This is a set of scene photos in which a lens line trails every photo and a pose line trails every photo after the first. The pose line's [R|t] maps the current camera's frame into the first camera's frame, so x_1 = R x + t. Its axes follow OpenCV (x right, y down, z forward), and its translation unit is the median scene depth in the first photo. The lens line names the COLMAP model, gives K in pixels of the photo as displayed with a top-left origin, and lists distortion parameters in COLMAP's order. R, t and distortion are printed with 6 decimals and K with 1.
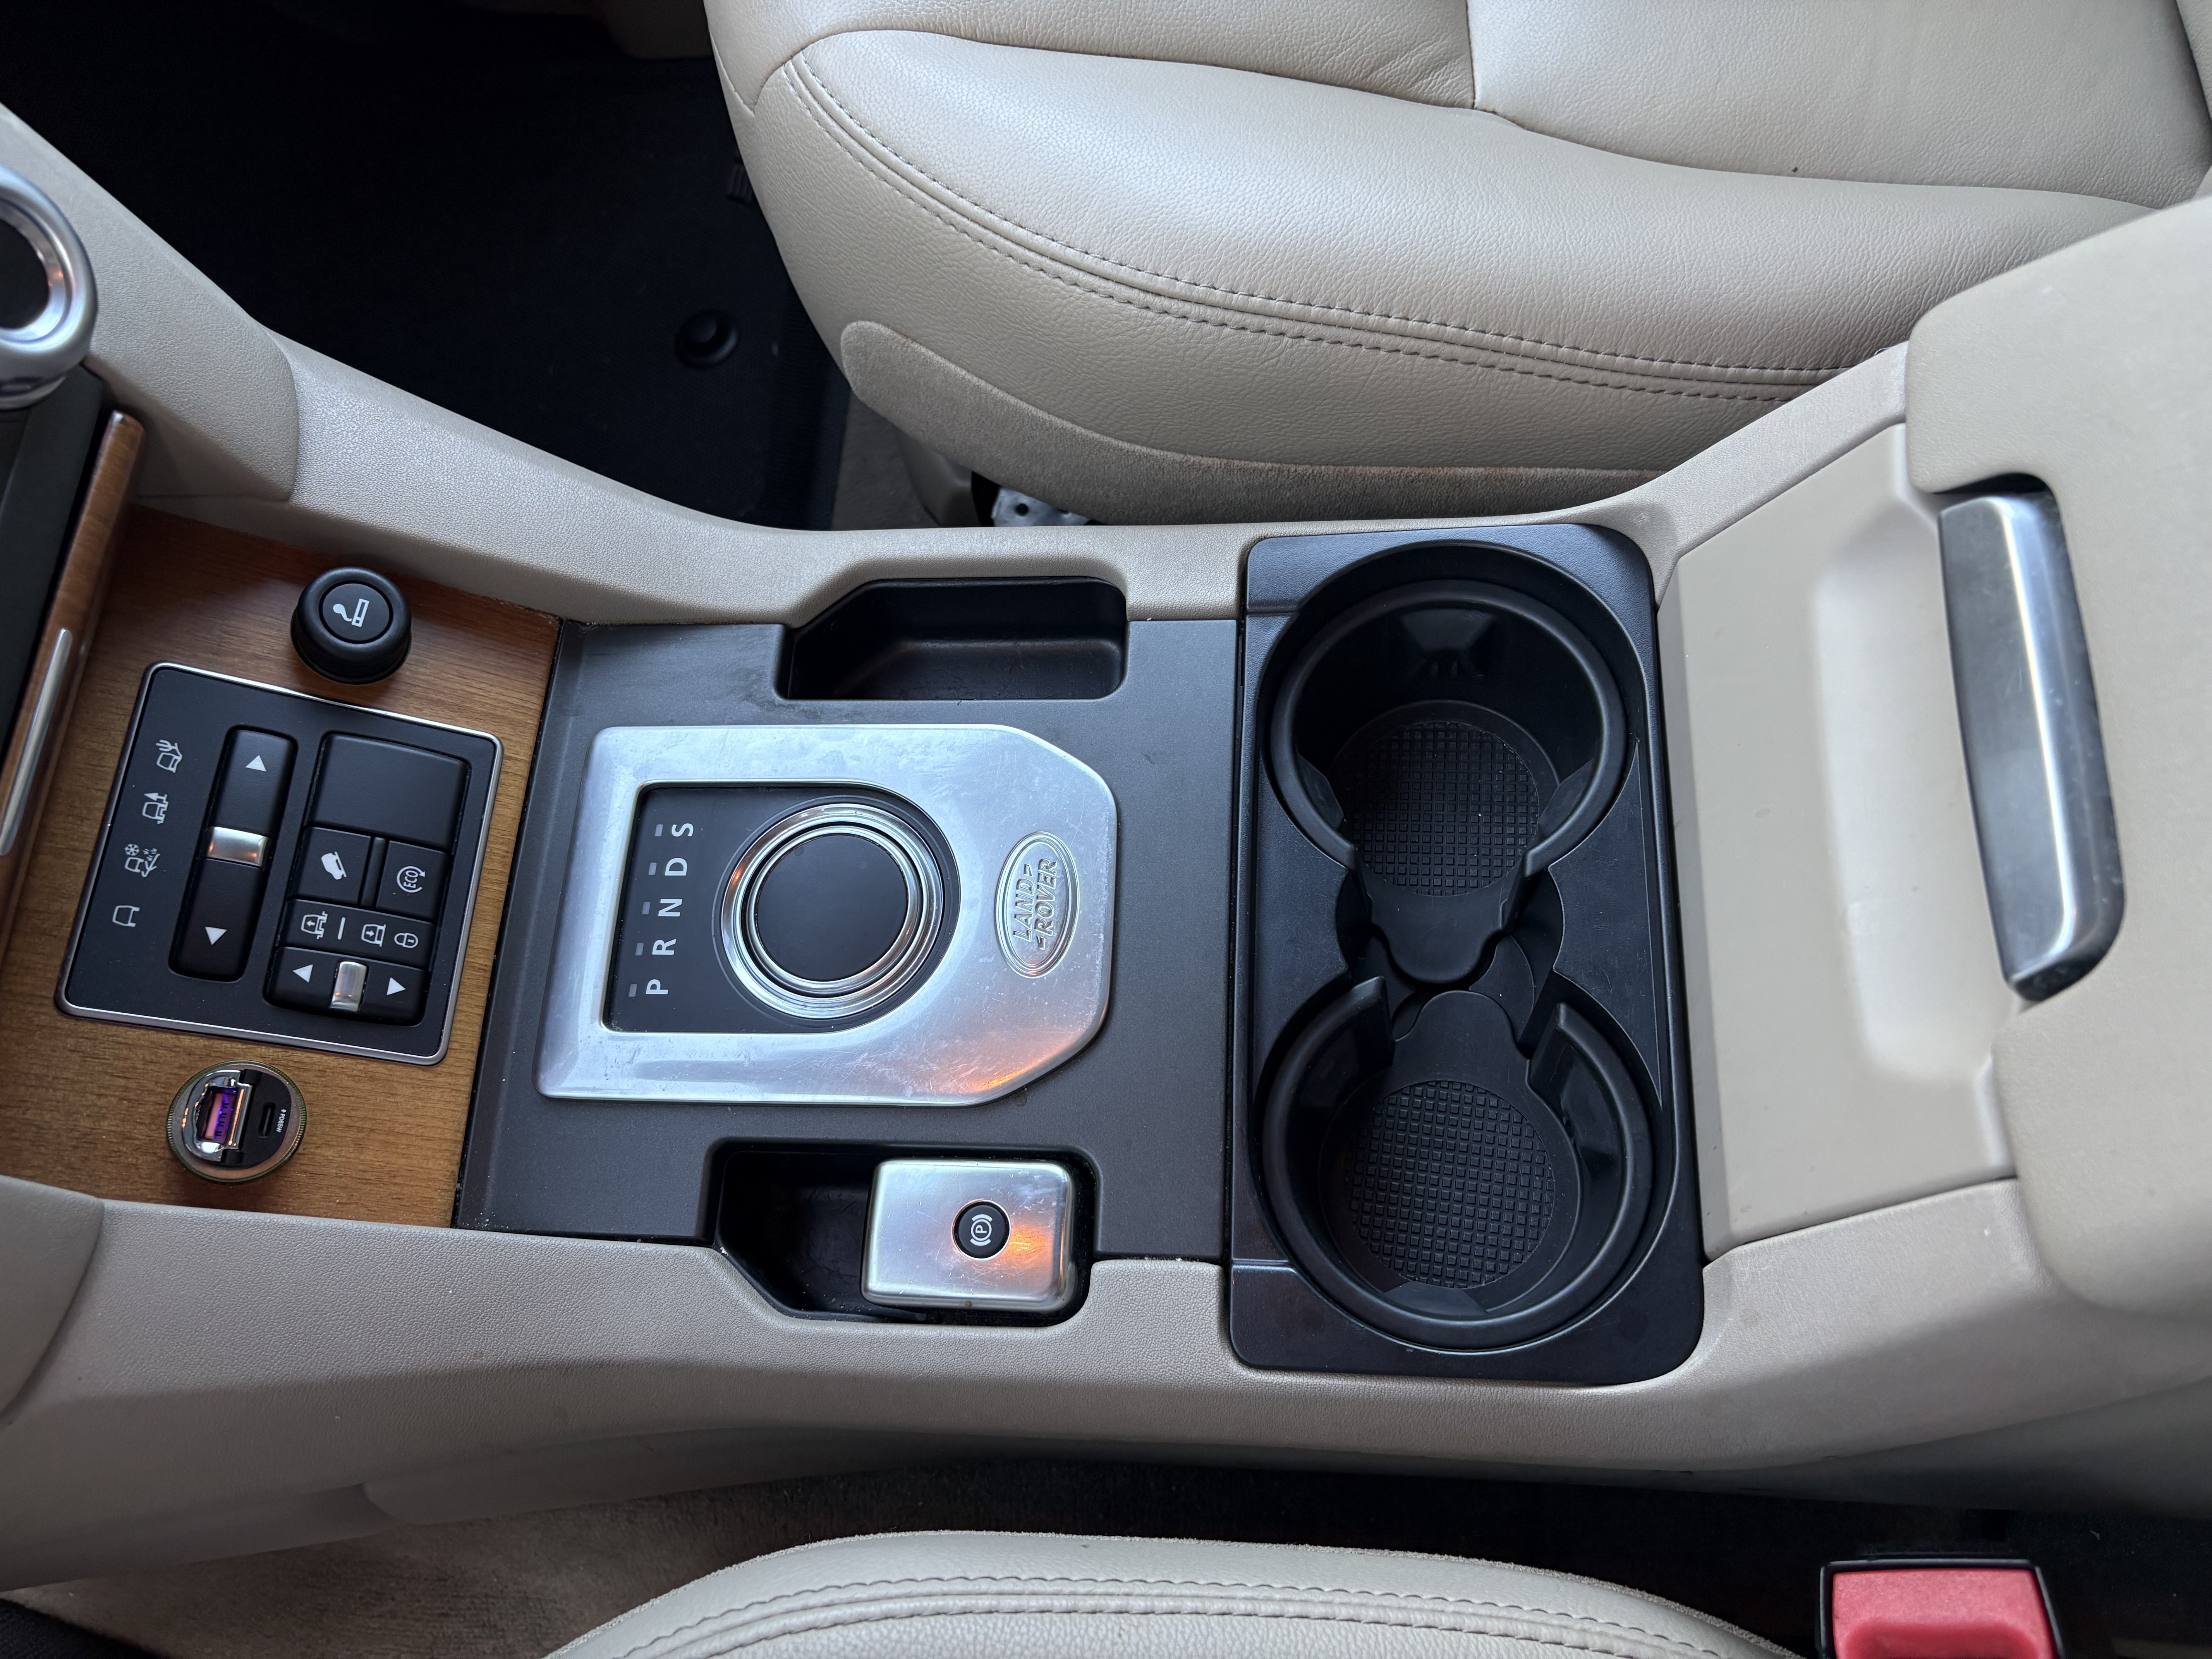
lens RADIAL K [[1661.9, 0, 1021.8], [0, 1661.9, 823.7], [0, 0, 1]] dist [0.007756, 0.003865]
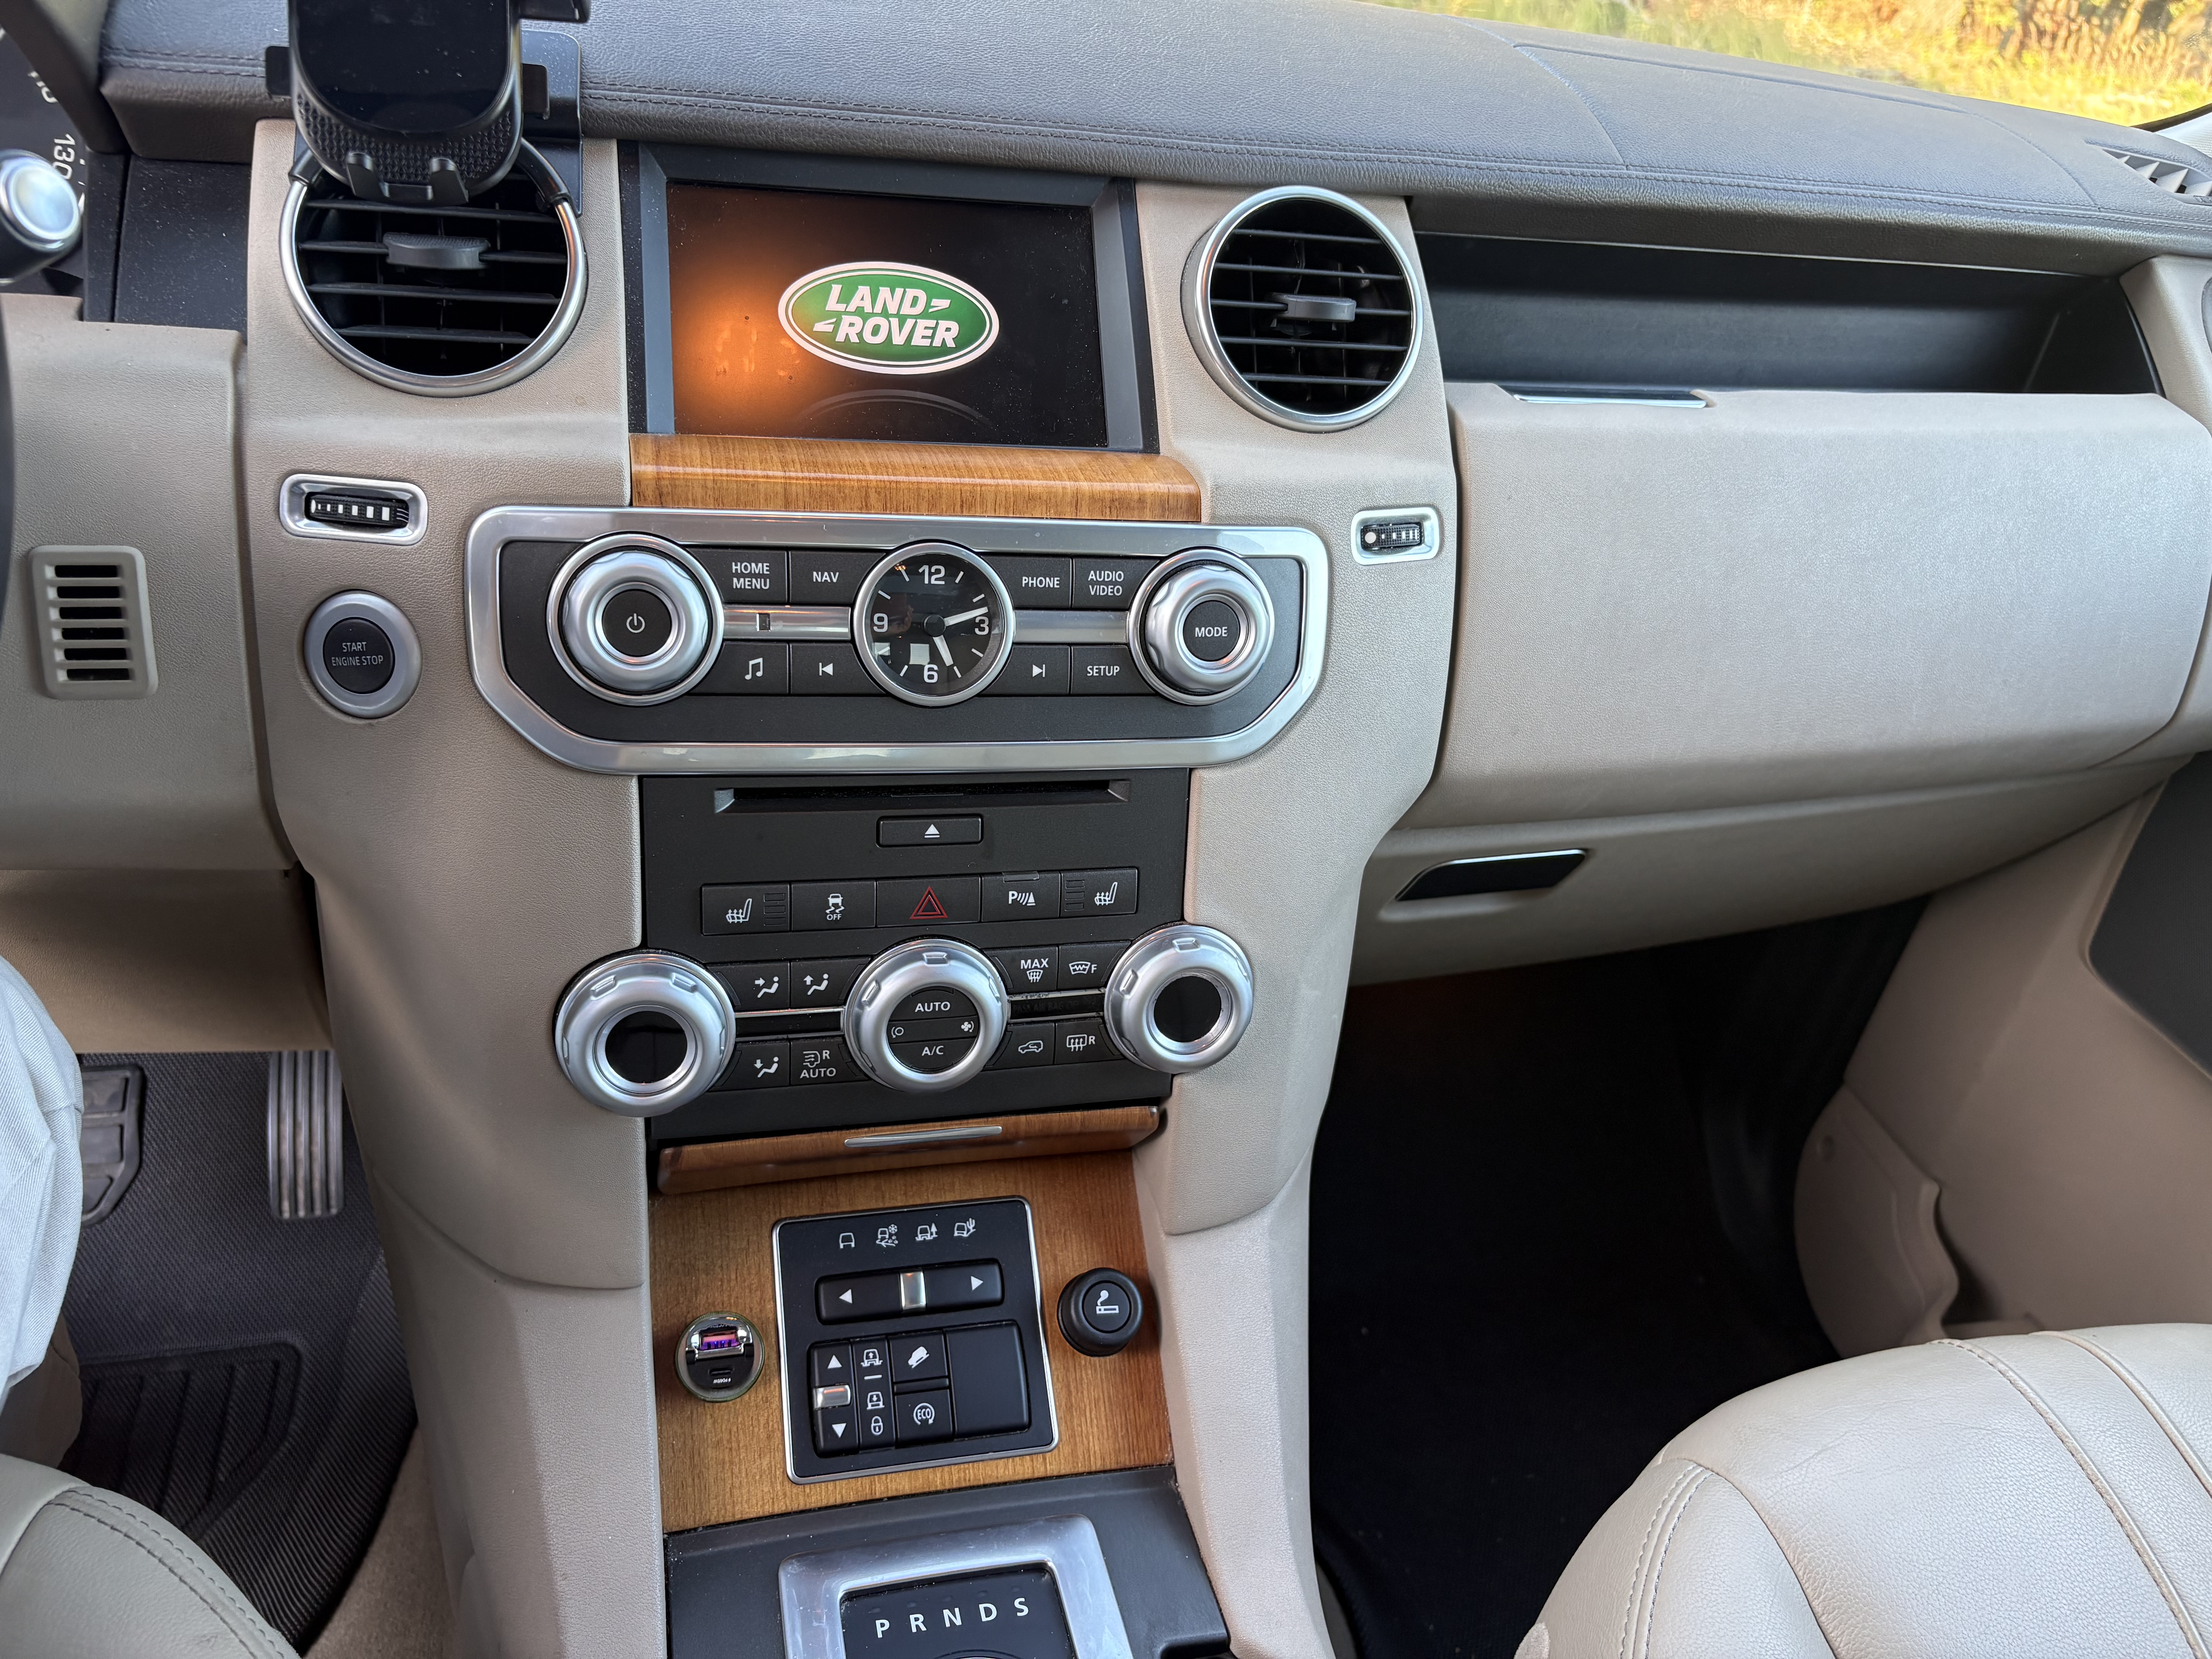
lens RADIAL K [[1700.2, 0, 1106.0], [0, 1700.2, 829.5], [0, 0, 1]] dist [-0.013339, -0.005478]
pose [[0.291226, 0.630903, -0.719130, 0.349939], [-0.936864, 0.340197, -0.080941, -0.151865], [0.193580, 0.697299, 0.690145, -0.214814]]
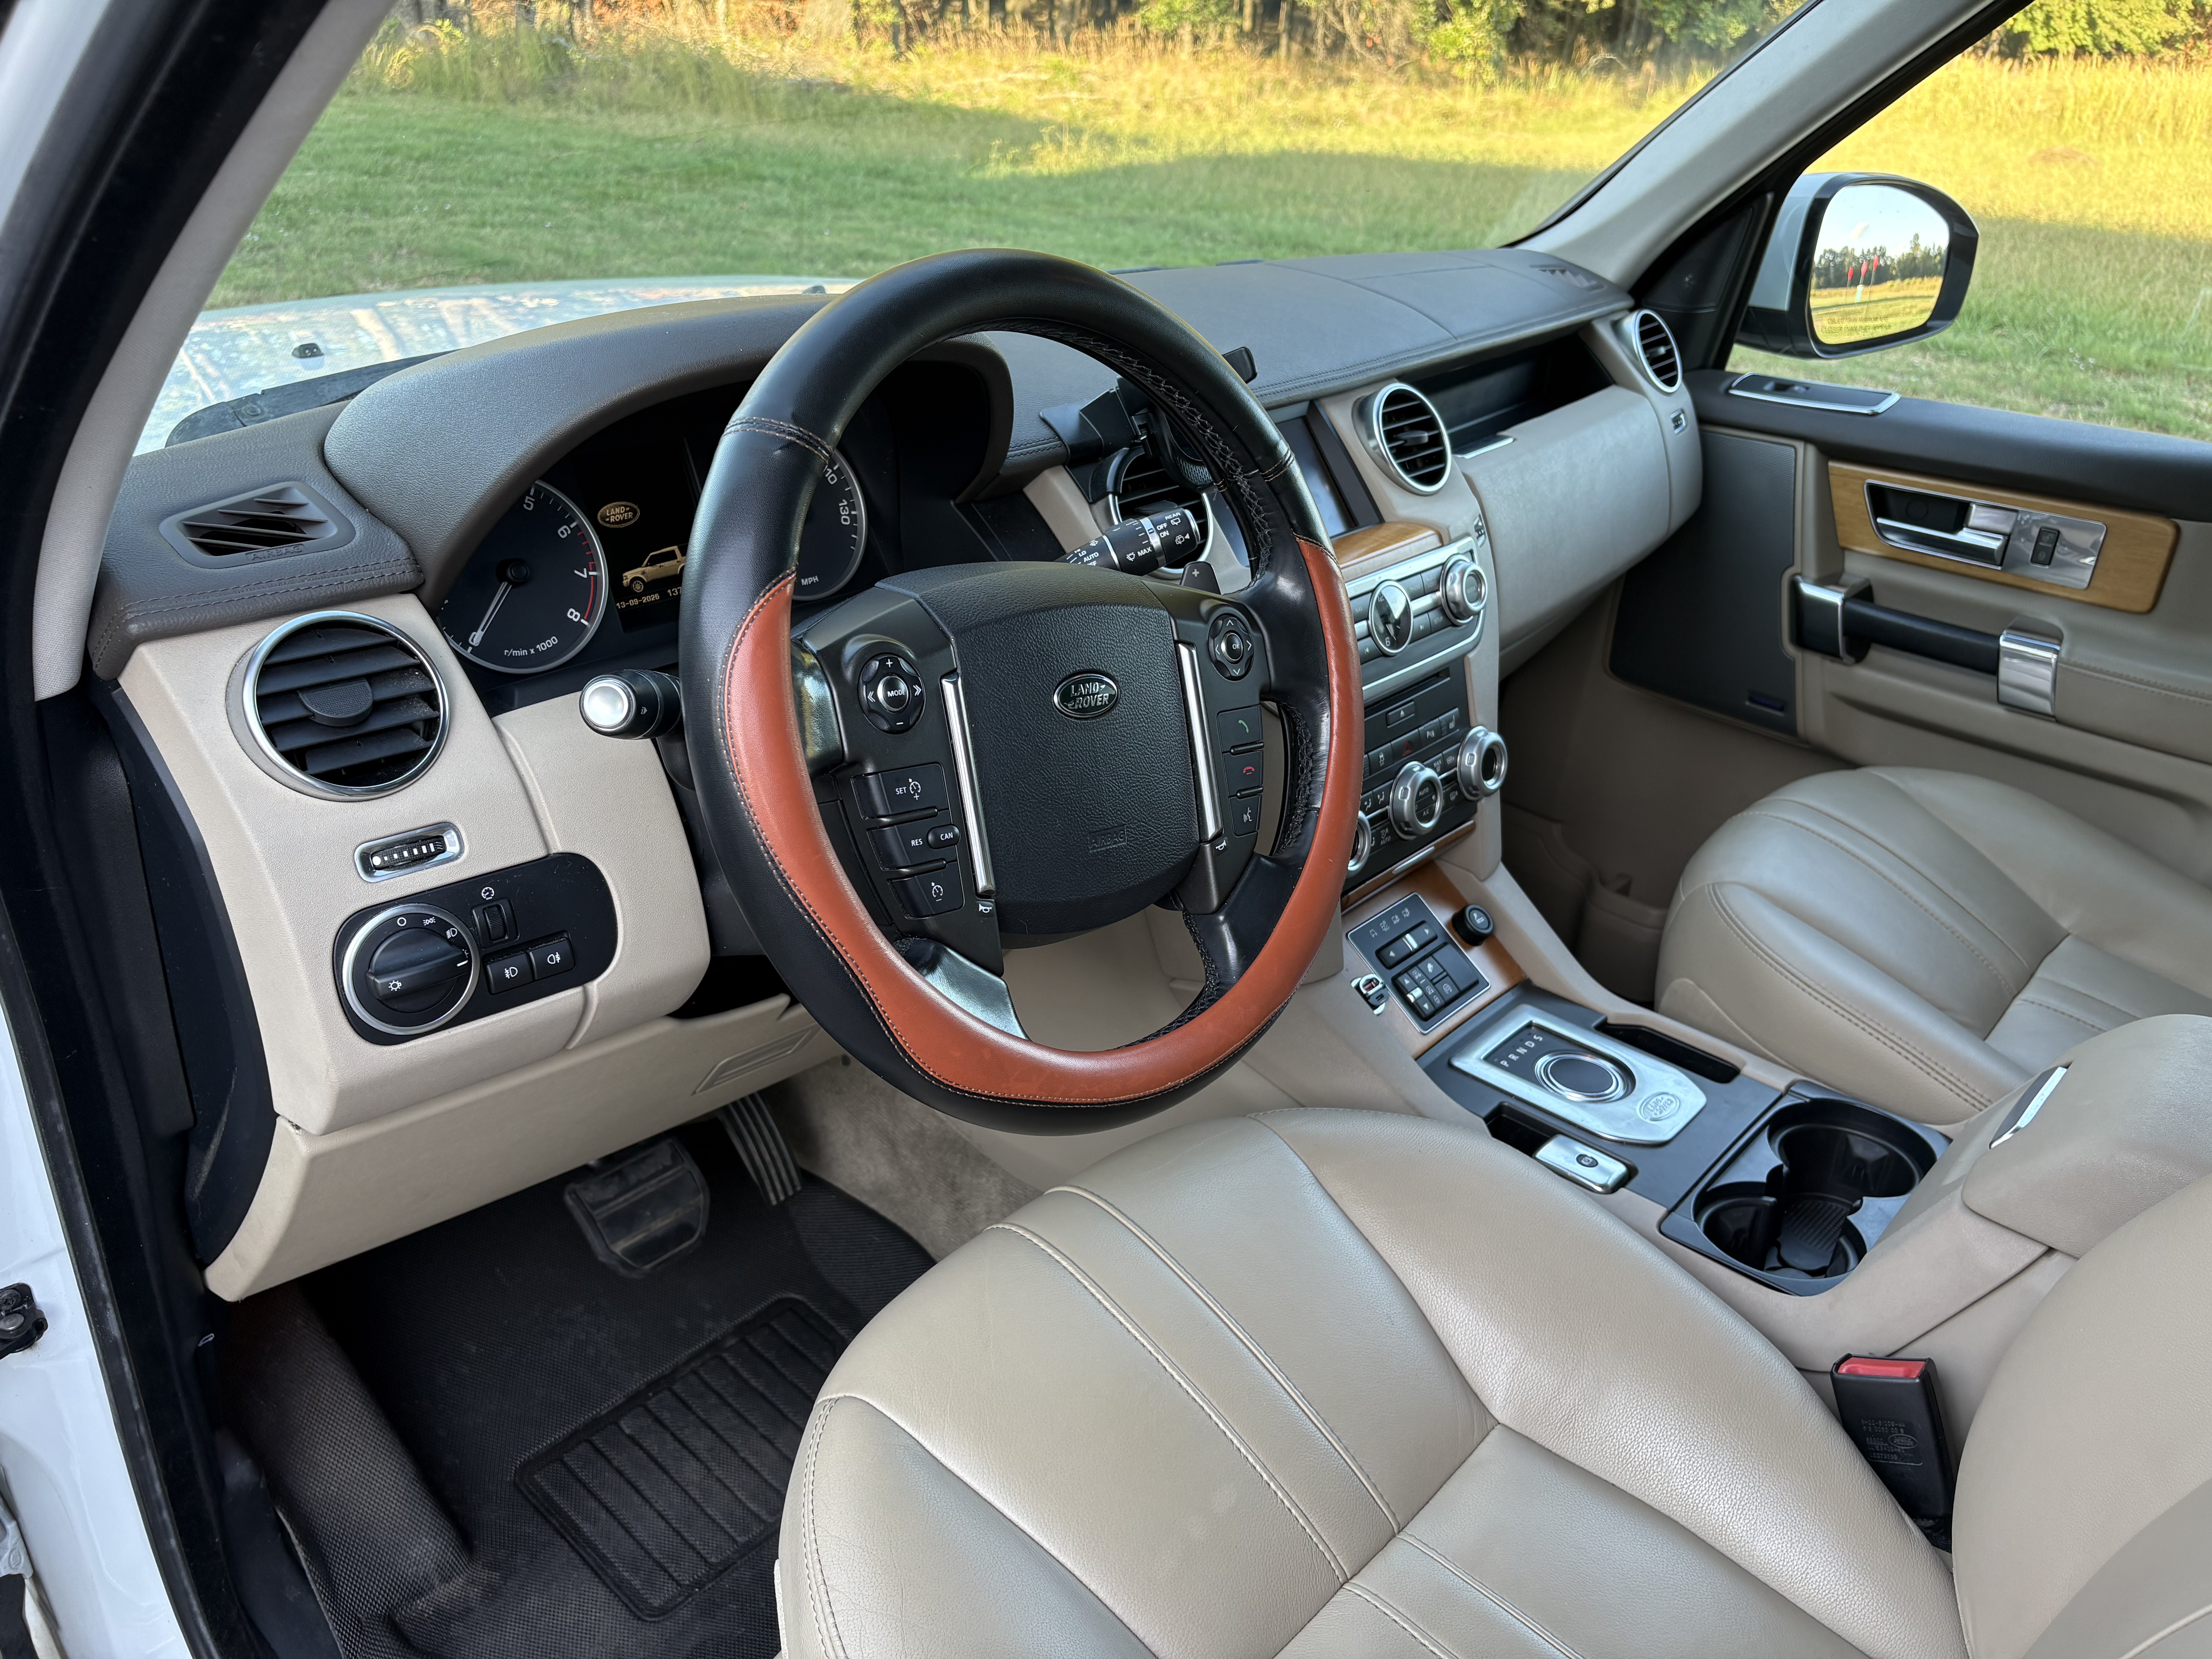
lens RADIAL K [[1701.4, 0, 1114.5], [0, 1701.4, 821.0], [0, 0, 1]] dist [0.050584, -0.053558]
pose [[0.774242, 0.433818, -0.460817, 0.383004], [-0.628951, 0.608512, -0.483873, 1.588459], [0.070499, 0.664466, 0.743986, -1.316094]]
